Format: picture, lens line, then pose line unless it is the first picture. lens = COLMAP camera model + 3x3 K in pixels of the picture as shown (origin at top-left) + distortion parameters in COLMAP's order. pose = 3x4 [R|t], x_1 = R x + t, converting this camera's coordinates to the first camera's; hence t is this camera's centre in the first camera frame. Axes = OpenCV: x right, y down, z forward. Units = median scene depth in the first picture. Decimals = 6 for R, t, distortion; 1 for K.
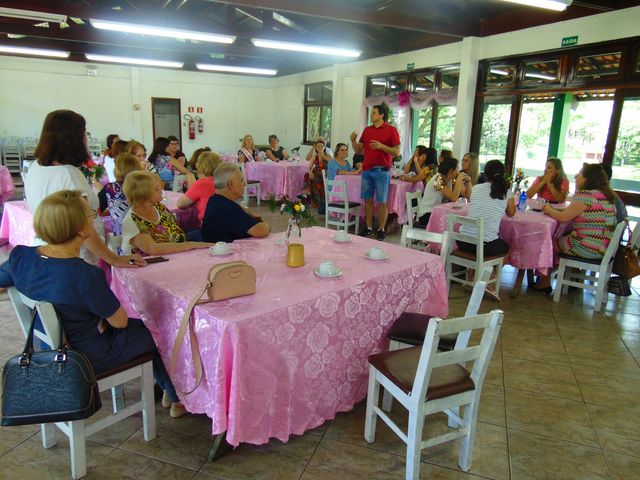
lens RADIAL K [[470.3, 0, 314.3], [0, 470.3, 236.4], [0, 0, 1]] dist [0.006198, 0.018918]
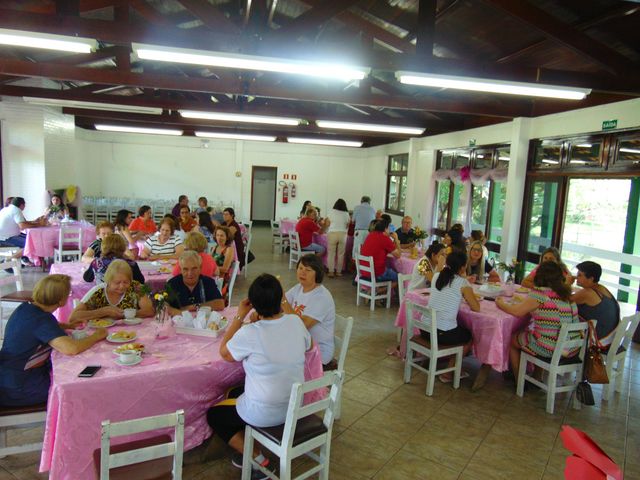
lens RADIAL K [[470.3, 0, 318.8], [0, 470.3, 235.6], [0, 0, 1]] dist [0.006198, 0.018918]
pose [[0.971005, 0.044841, -0.234817, 0.113235], [-0.074443, 0.990129, -0.118755, -0.017002], [0.227174, 0.132792, 0.964758, -0.019967]]
